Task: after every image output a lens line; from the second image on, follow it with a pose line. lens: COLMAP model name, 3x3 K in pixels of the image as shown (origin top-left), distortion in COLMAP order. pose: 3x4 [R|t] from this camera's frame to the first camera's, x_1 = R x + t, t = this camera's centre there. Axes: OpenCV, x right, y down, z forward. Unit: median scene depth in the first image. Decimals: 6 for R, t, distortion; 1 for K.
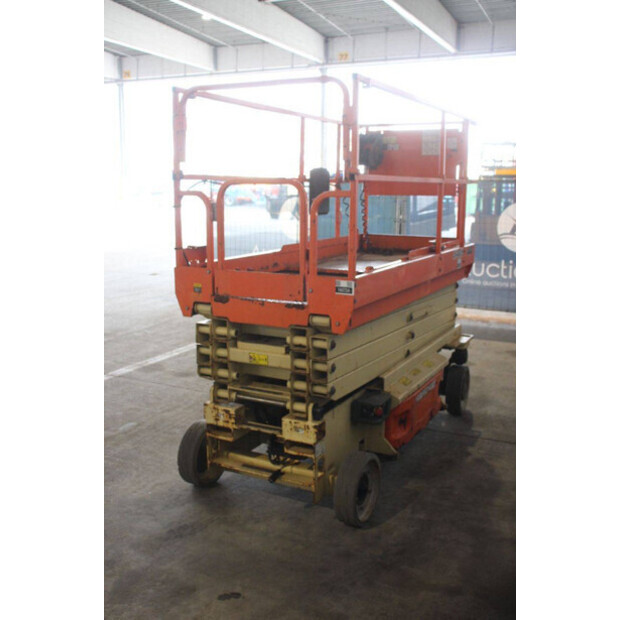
lens RADIAL K [[682.0, 0, 317.0], [0, 682.0, 309.0], [0, 0, 1]] dist [-0.094914, 0.279094]
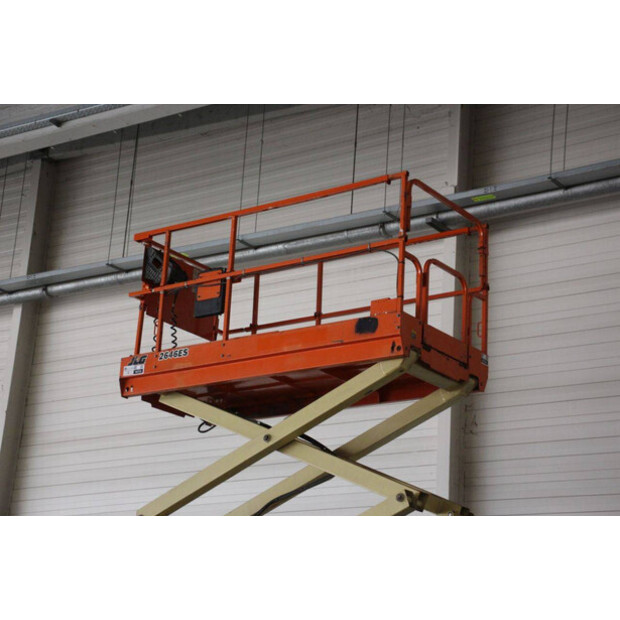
lens RADIAL K [[1412.4, 0, 310.0], [0, 1412.4, 310.0], [0, 0, 1]] dist [-0.005915, -0.210219]
pose [[0.166631, 0.316535, 0.933831, -2.475002], [0.116938, 0.934043, -0.337473, 0.725660], [-0.979061, 0.165434, 0.118625, 0.883123]]
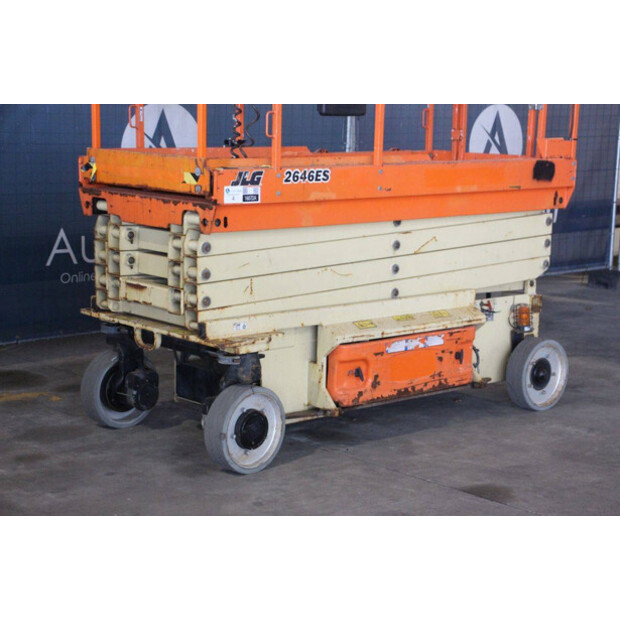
lens RADIAL K [[1289.0, 0, 319.3], [0, 1289.0, 310.1], [0, 0, 1]] dist [0.292915, 0.314959]
pose [[-0.930094, -0.087393, 0.356775, -0.561645], [0.037325, 0.943771, 0.328485, -0.492439], [-0.365421, 0.318839, -0.874534, 2.879486]]
